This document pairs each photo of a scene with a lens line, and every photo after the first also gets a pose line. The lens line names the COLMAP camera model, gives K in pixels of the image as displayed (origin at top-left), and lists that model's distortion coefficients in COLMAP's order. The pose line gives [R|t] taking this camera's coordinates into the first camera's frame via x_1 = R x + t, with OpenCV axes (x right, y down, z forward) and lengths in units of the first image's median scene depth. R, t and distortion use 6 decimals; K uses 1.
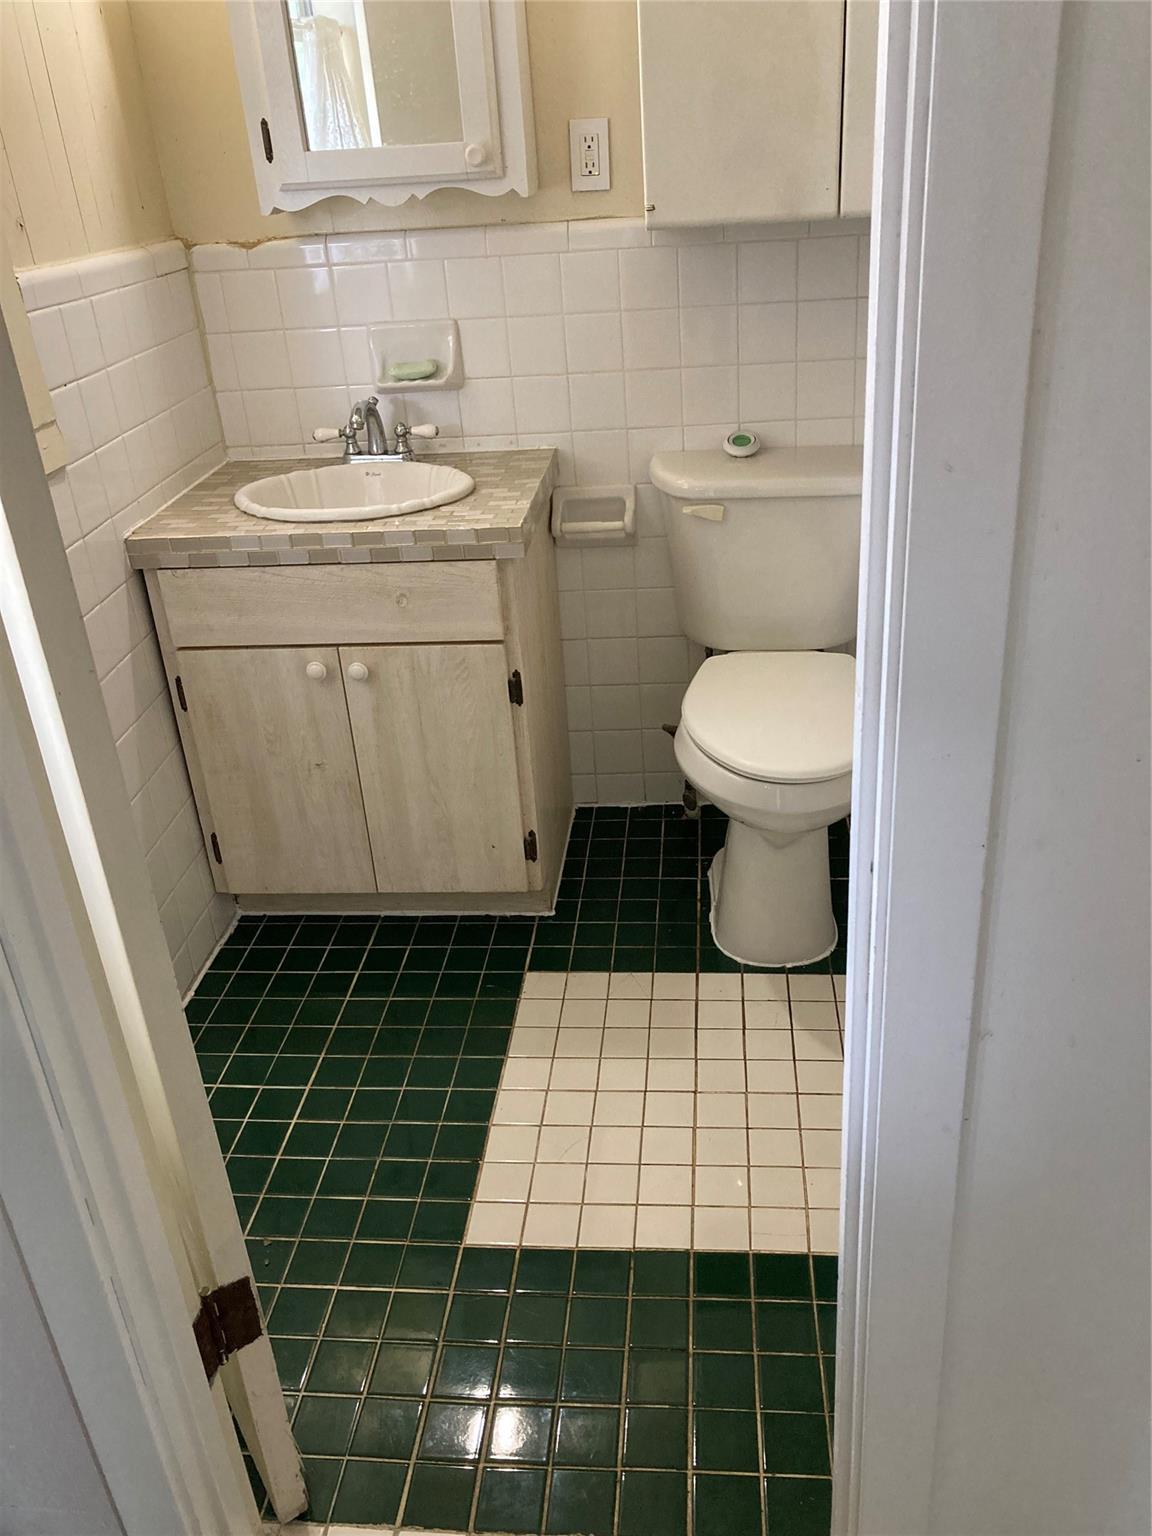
lens RADIAL K [[1259.7, 0, 575.7], [0, 1259.7, 766.6], [0, 0, 1]] dist [0.044695, -0.048191]
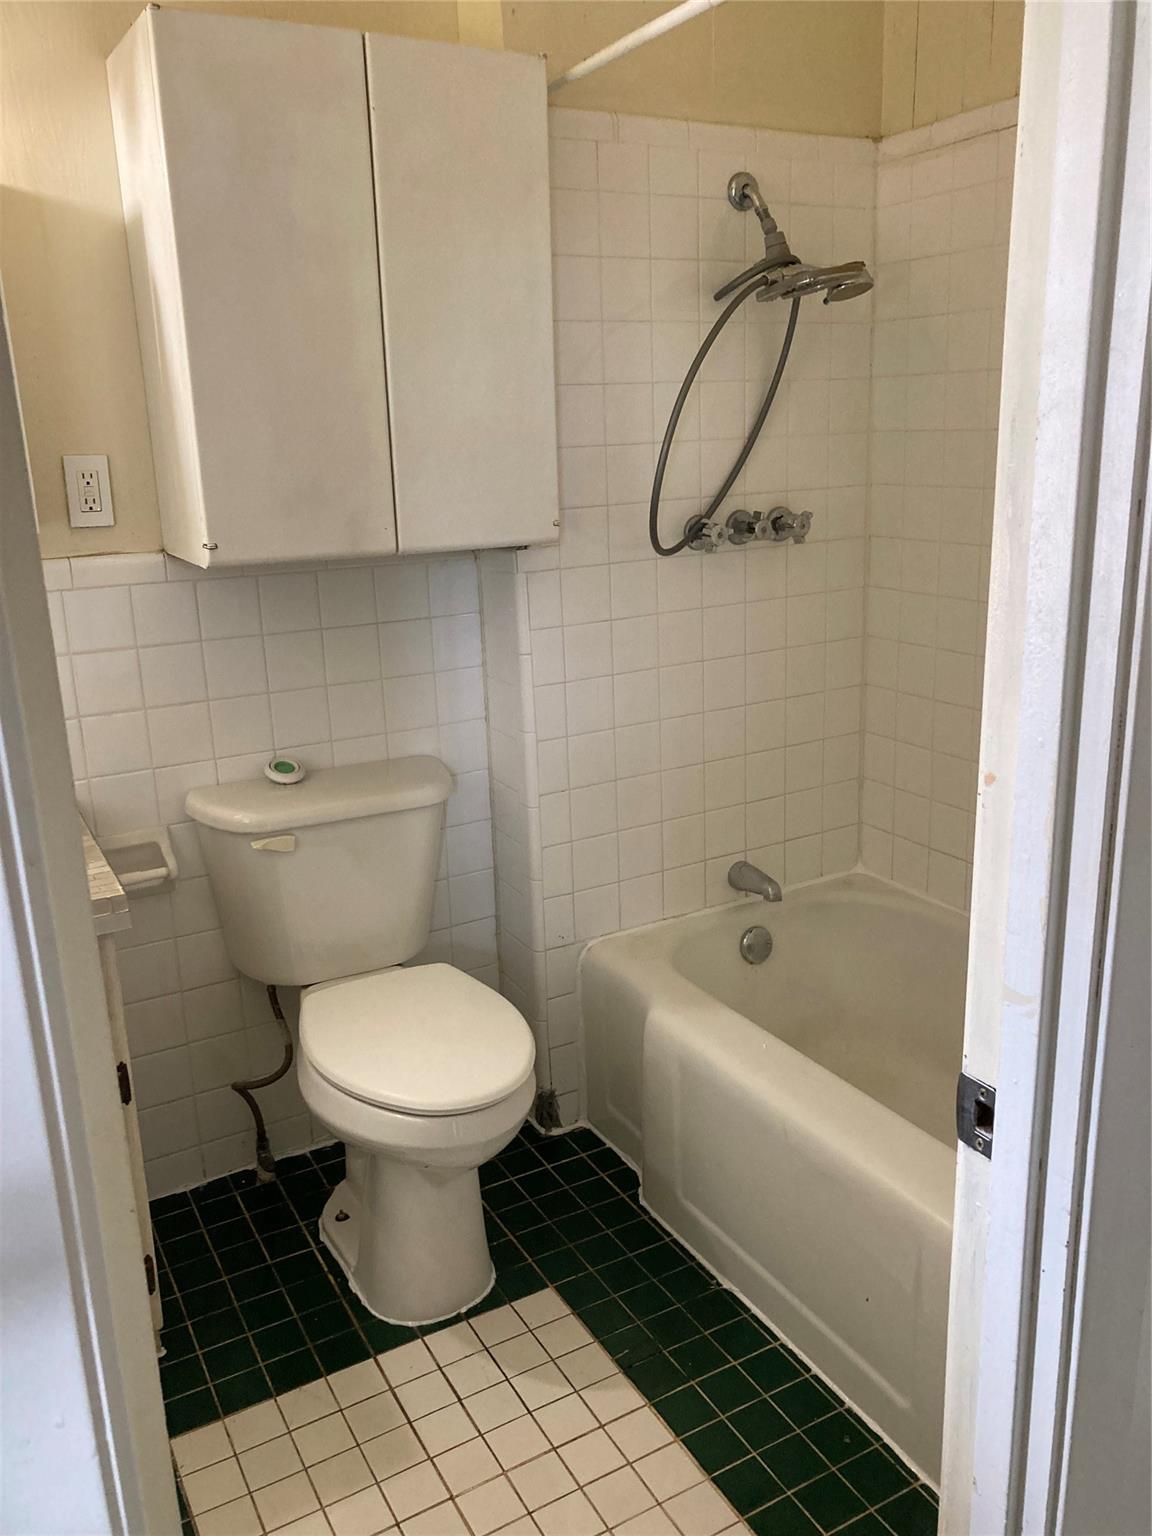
lens RADIAL K [[1259.7, 0, 581.3], [0, 1259.7, 767.6], [0, 0, 1]] dist [0.044695, -0.048191]
pose [[0.808614, -0.112718, 0.577441, -0.247696], [0.238092, 0.960210, -0.145974, -0.065505], [-0.538011, 0.255521, 0.803276, 0.111362]]
